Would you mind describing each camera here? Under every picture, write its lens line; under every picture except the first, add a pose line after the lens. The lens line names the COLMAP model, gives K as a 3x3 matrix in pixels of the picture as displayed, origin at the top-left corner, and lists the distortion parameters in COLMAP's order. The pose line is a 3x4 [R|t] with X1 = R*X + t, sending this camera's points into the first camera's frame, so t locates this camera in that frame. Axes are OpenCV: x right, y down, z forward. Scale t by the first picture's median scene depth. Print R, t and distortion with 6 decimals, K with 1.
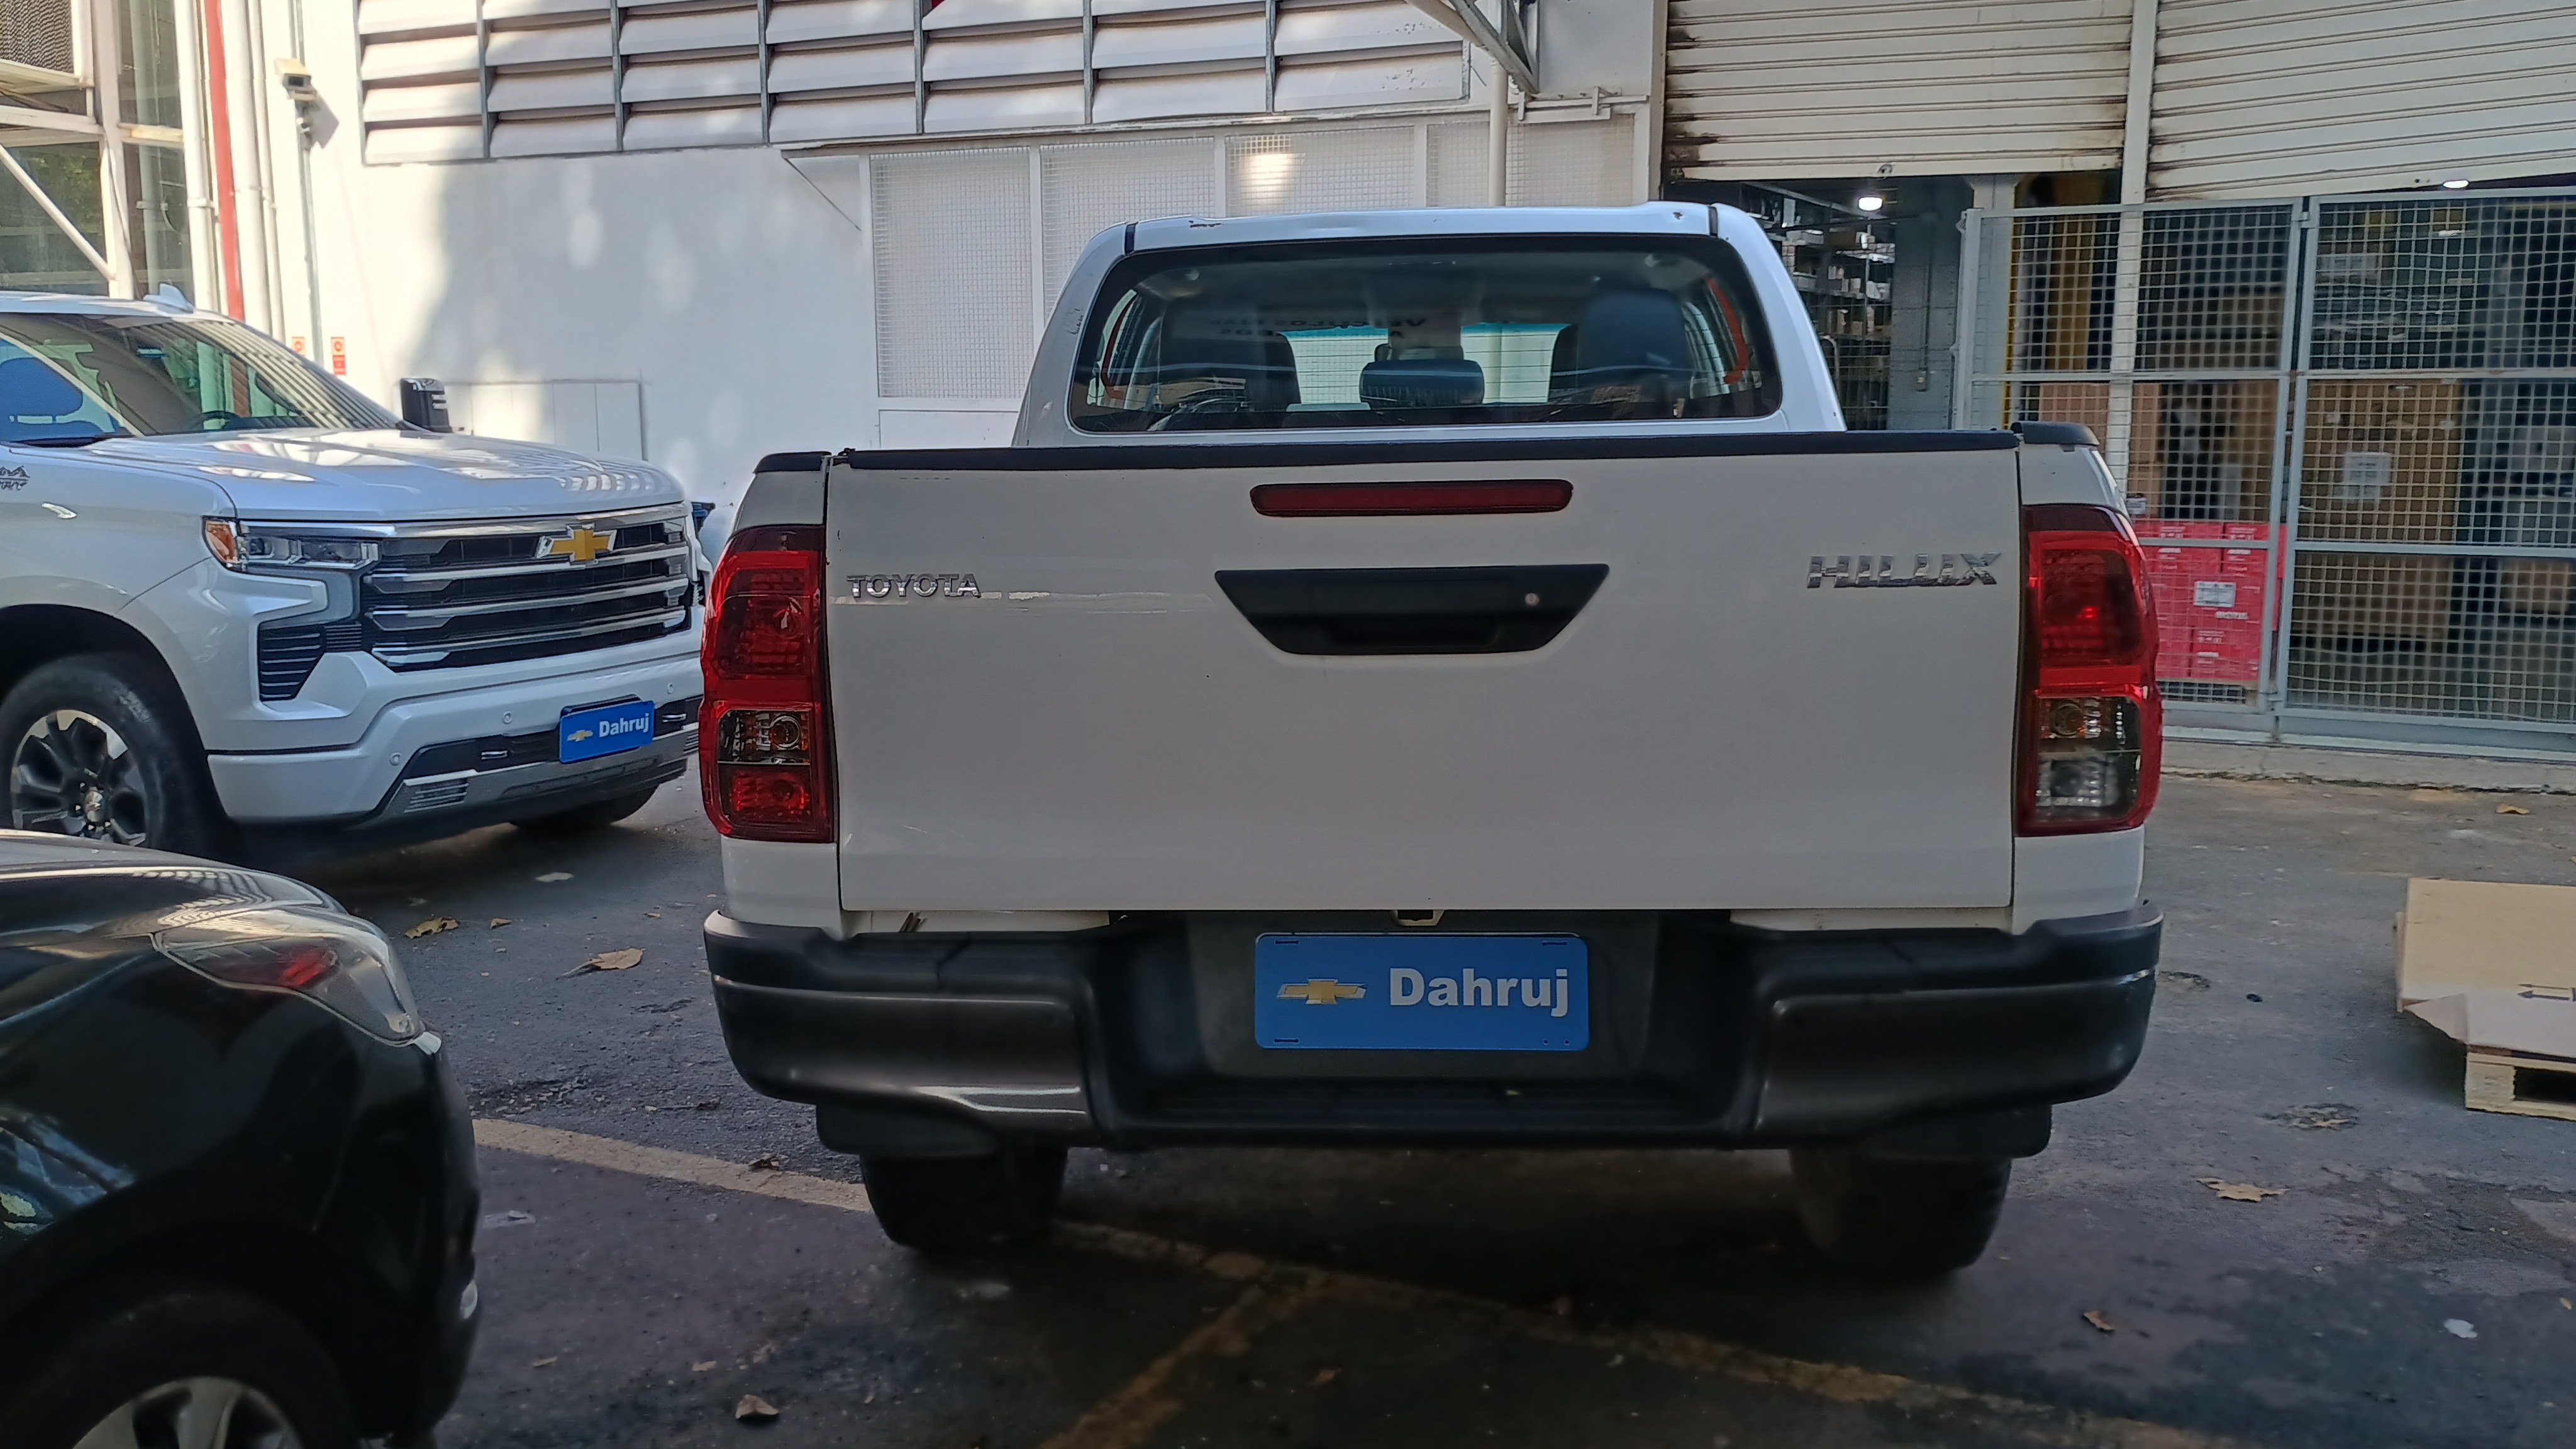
lens RADIAL K [[2235.7, 0, 1276.5], [0, 2235.7, 731.8], [0, 0, 1]] dist [0.023443, -0.018357]
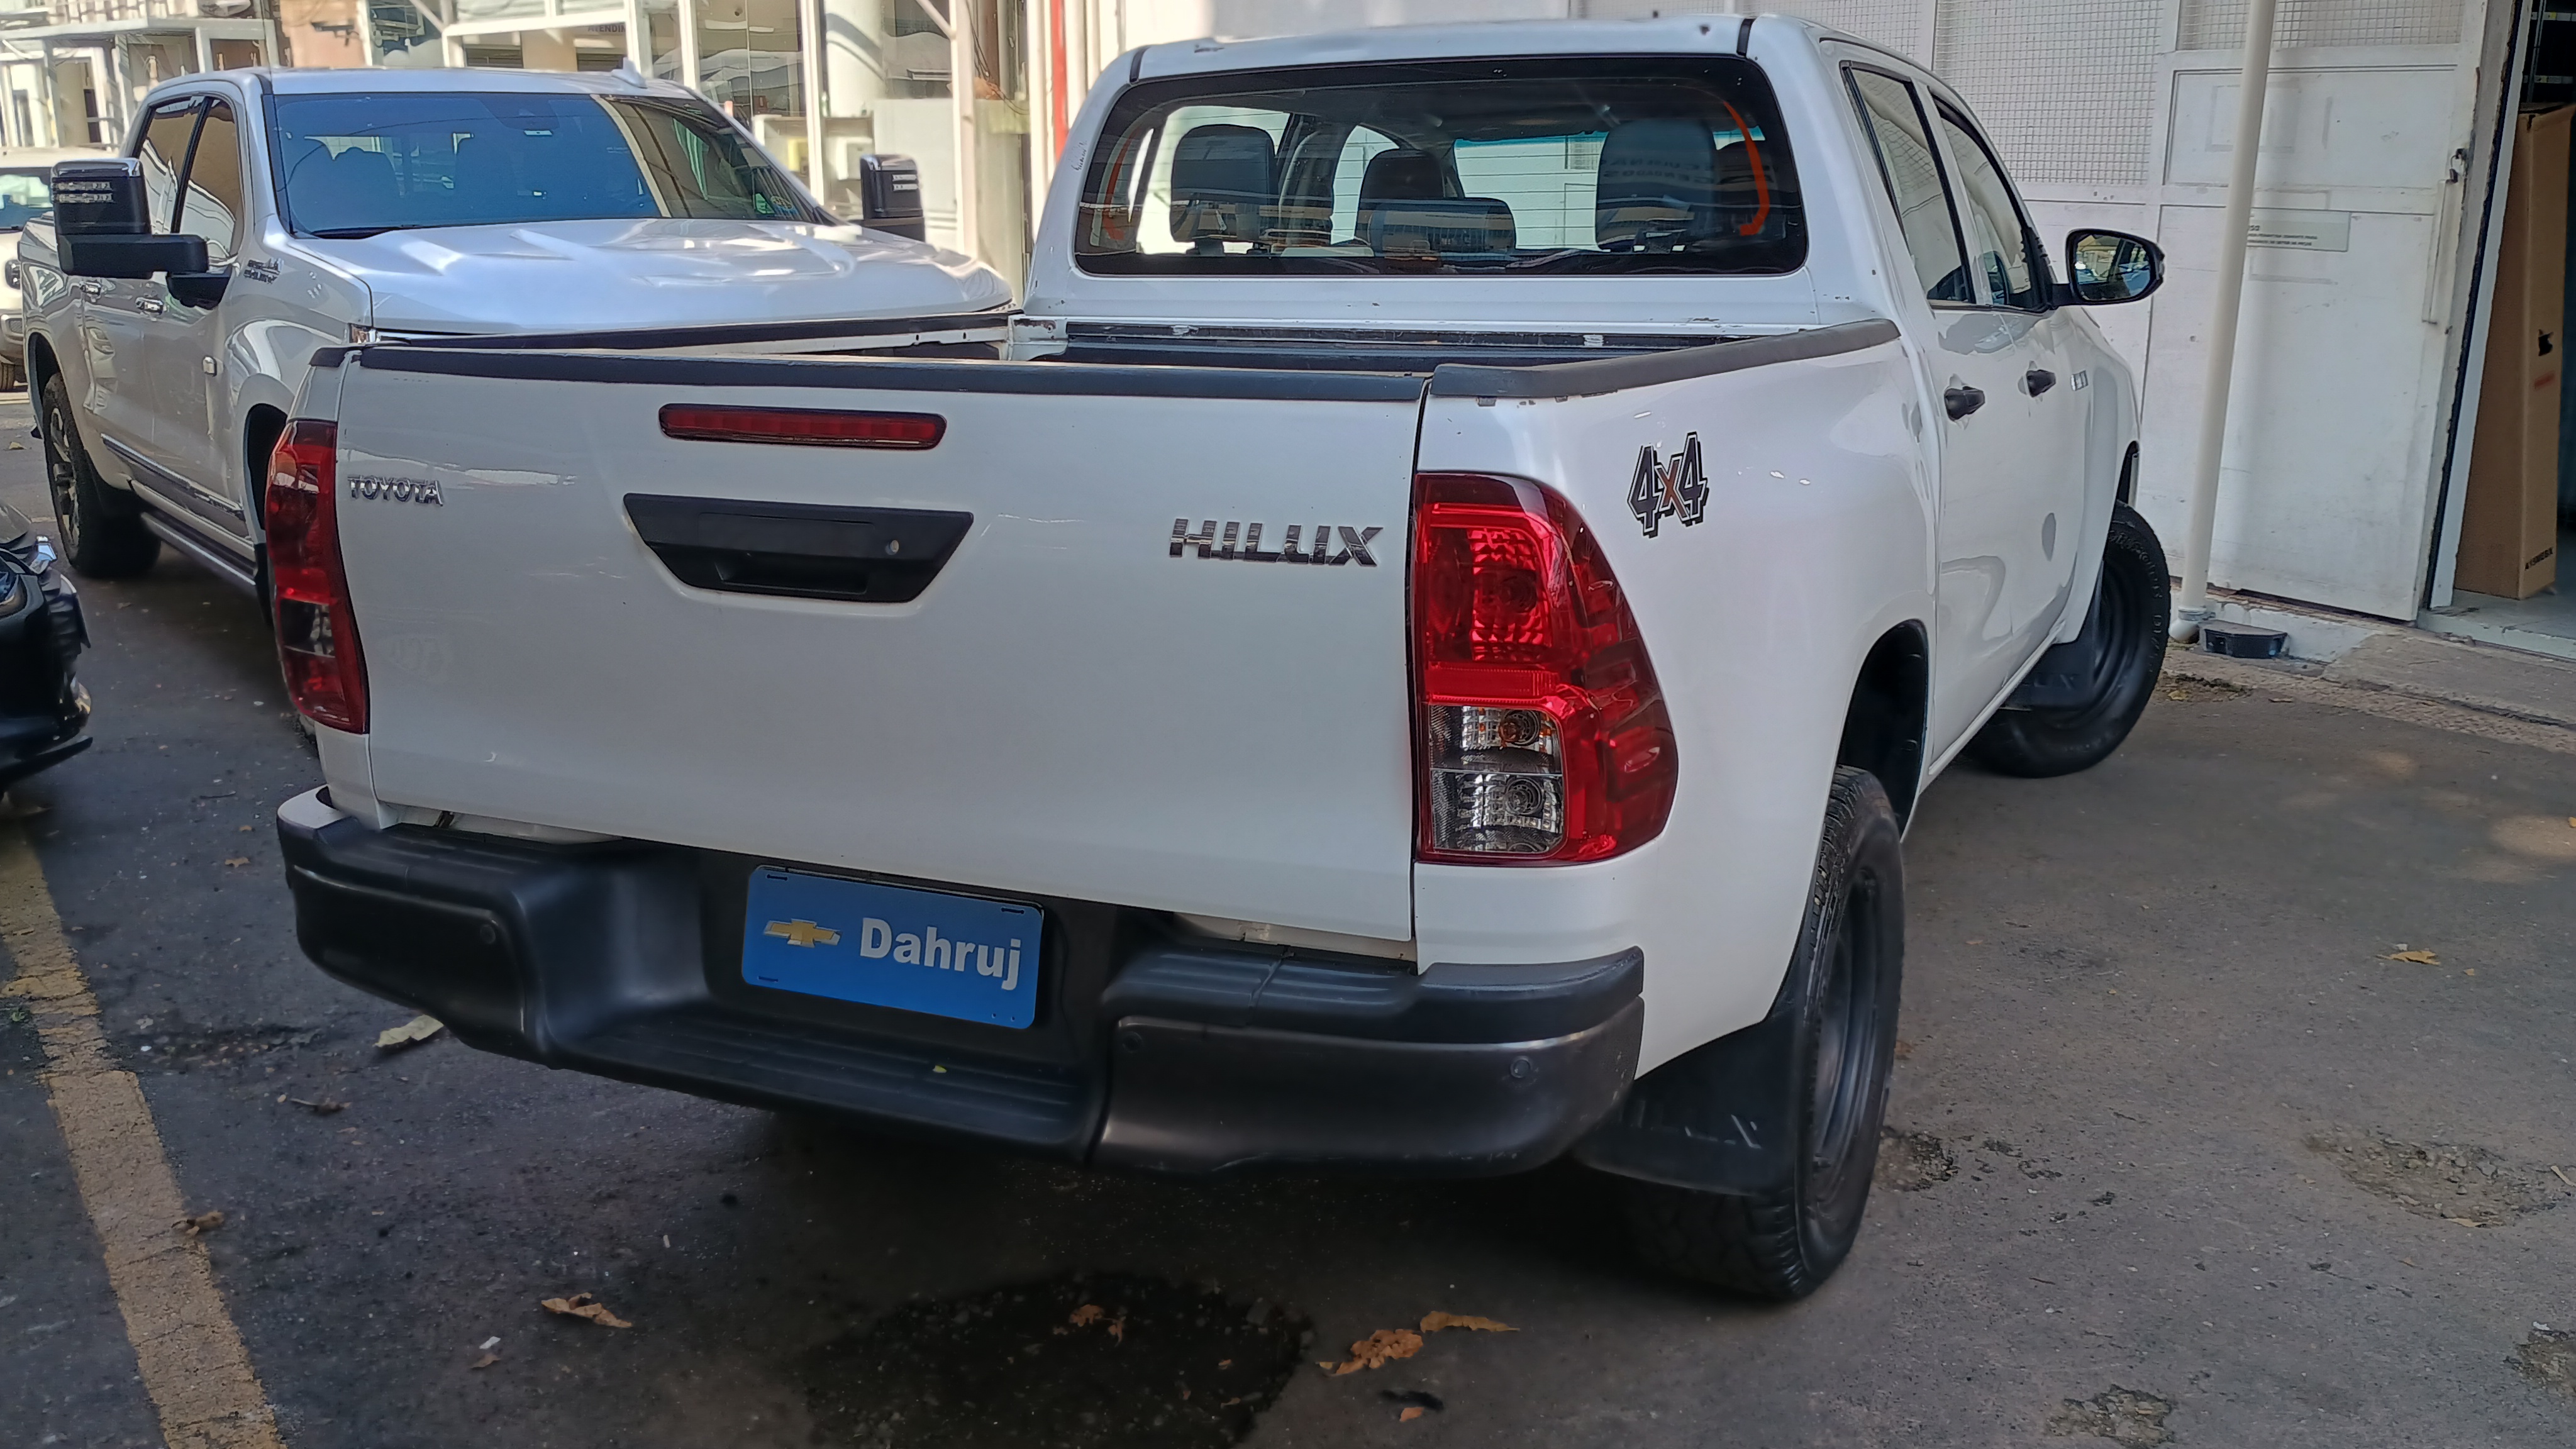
lens RADIAL K [[2235.7, 0, 1276.5], [0, 2235.7, 731.8], [0, 0, 1]] dist [0.023443, -0.018357]
pose [[0.947562, 0.084276, -0.308260, 0.505782], [-0.051072, 0.992138, 0.114253, -0.089381], [0.315465, -0.092519, 0.944416, 0.173209]]
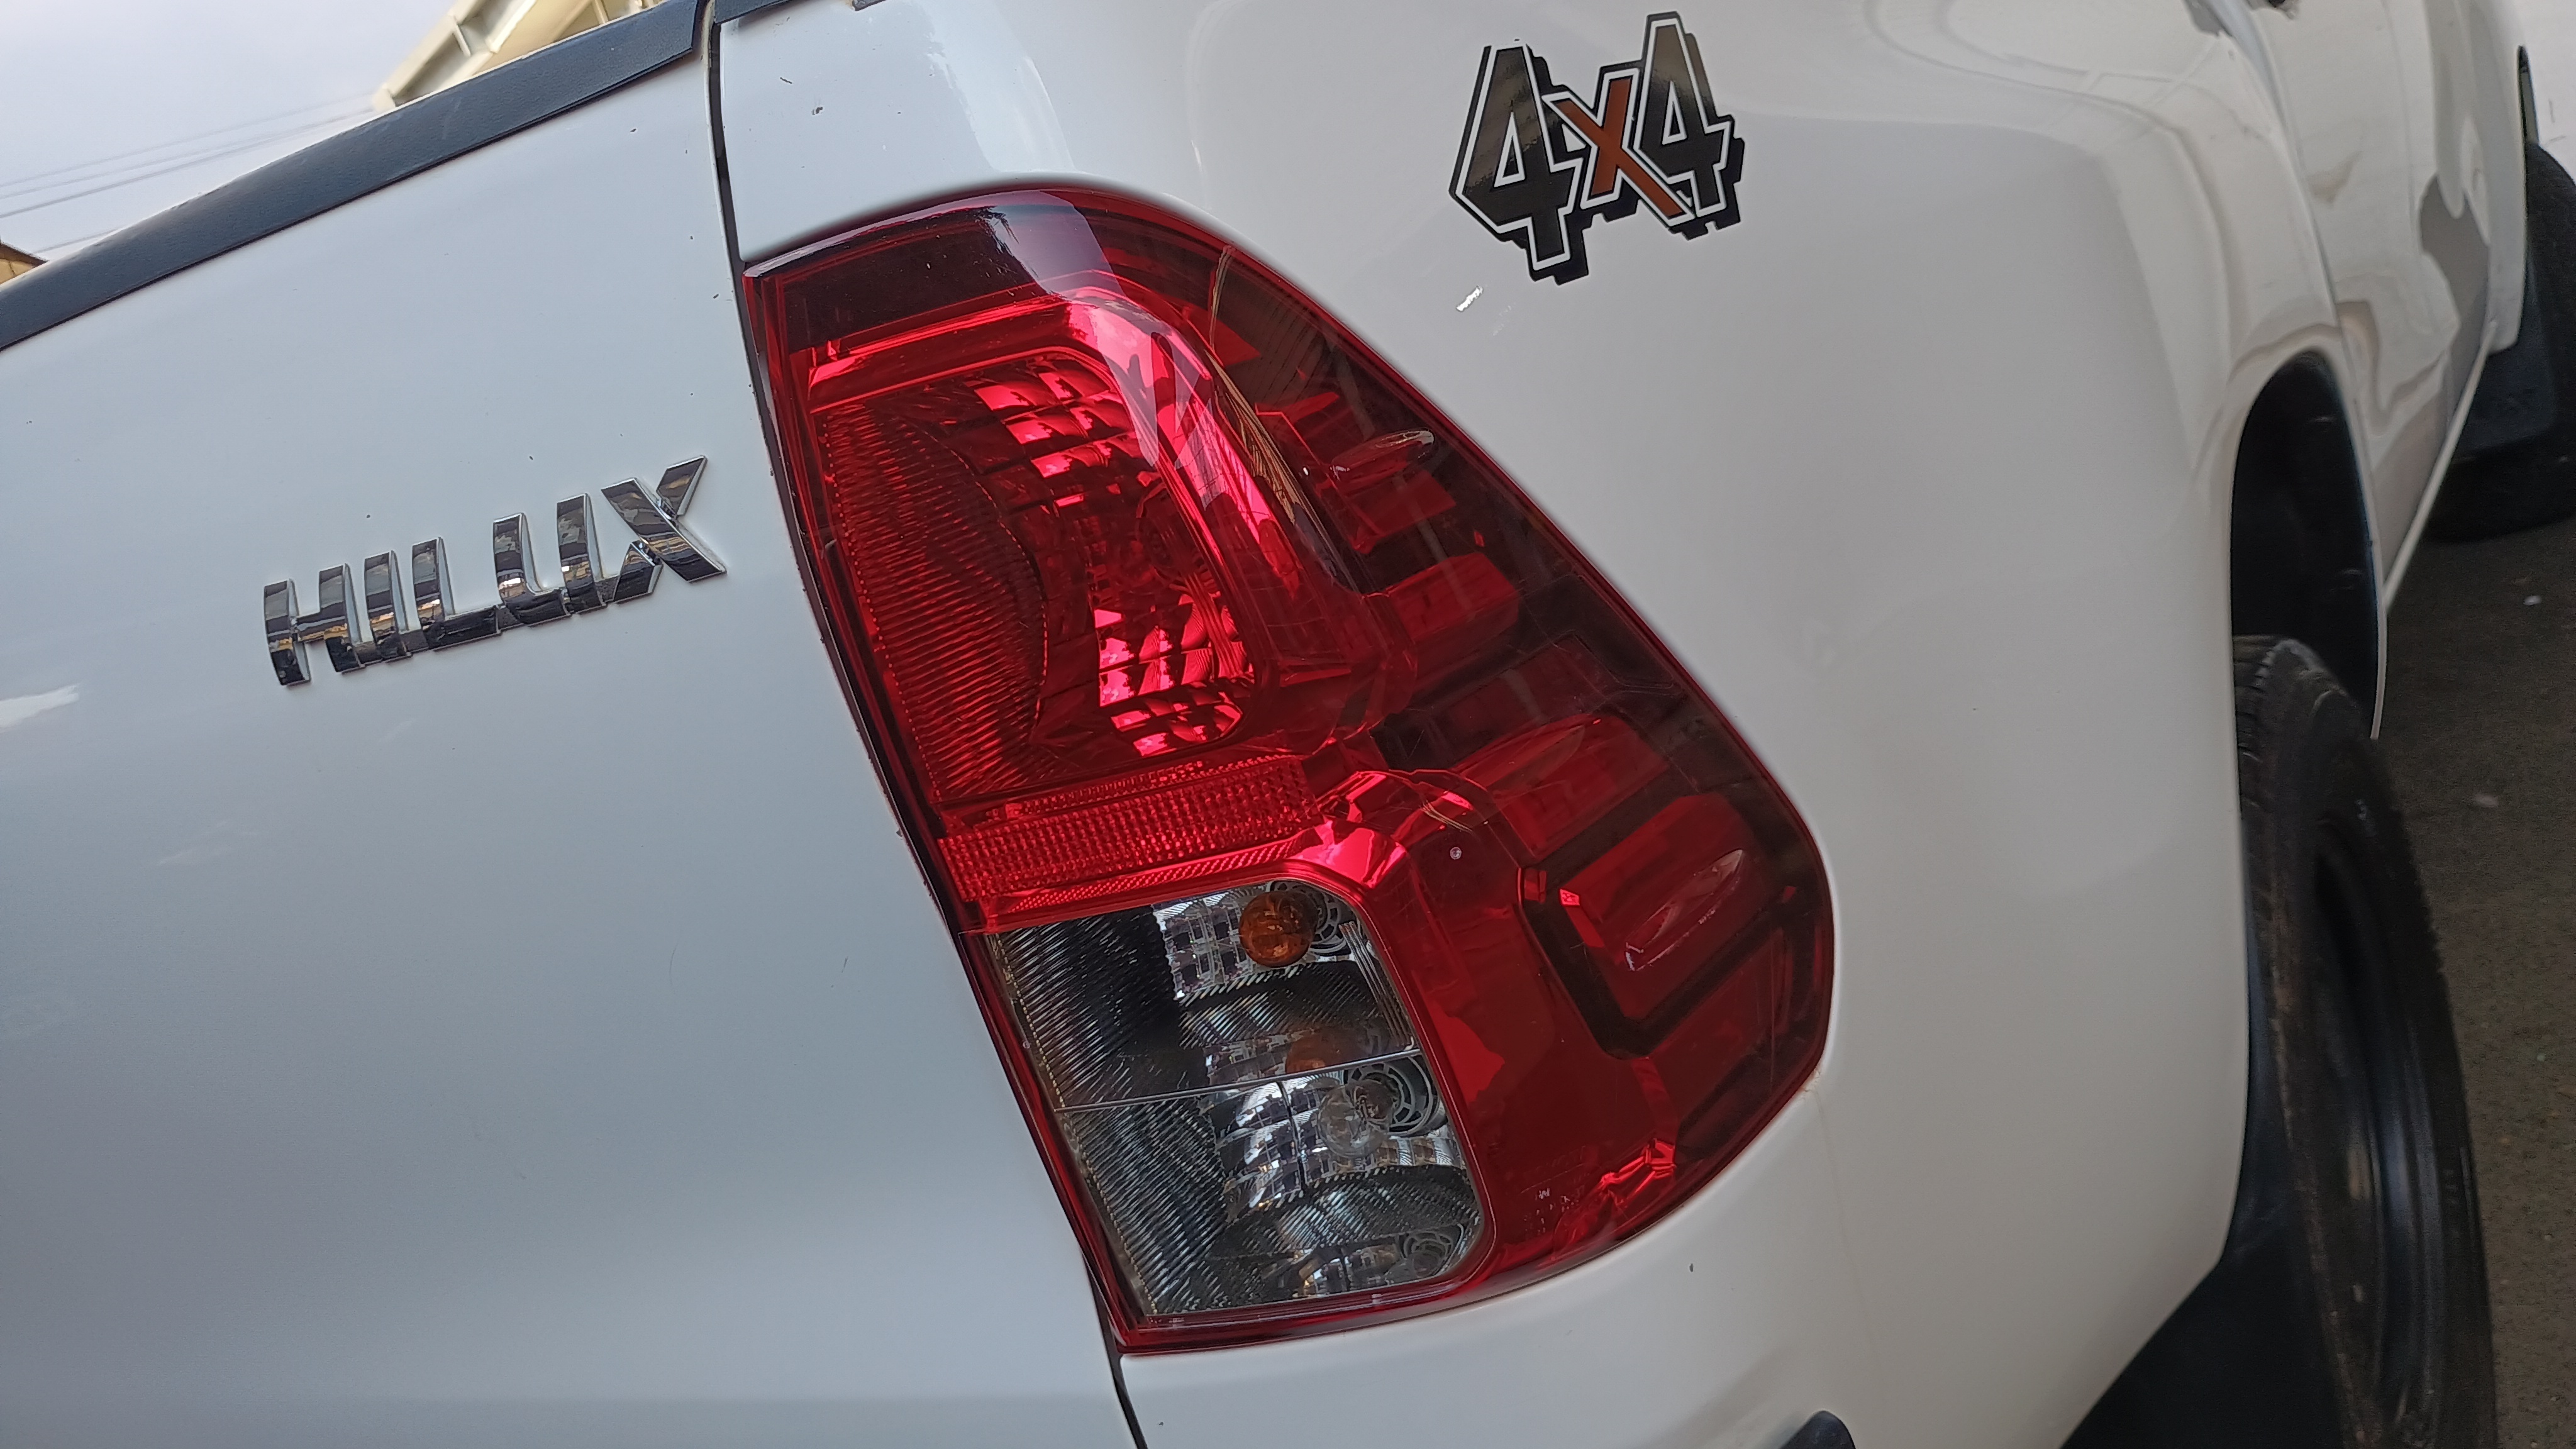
lens RADIAL K [[2235.7, 0, 1276.5], [0, 2235.7, 731.8], [0, 0, 1]] dist [0.023443, -0.018357]
pose [[0.881758, -0.149311, -0.447447, 0.465460], [0.217528, 0.970406, 0.104849, -0.055446], [0.418550, -0.189784, 0.888143, 0.711246]]
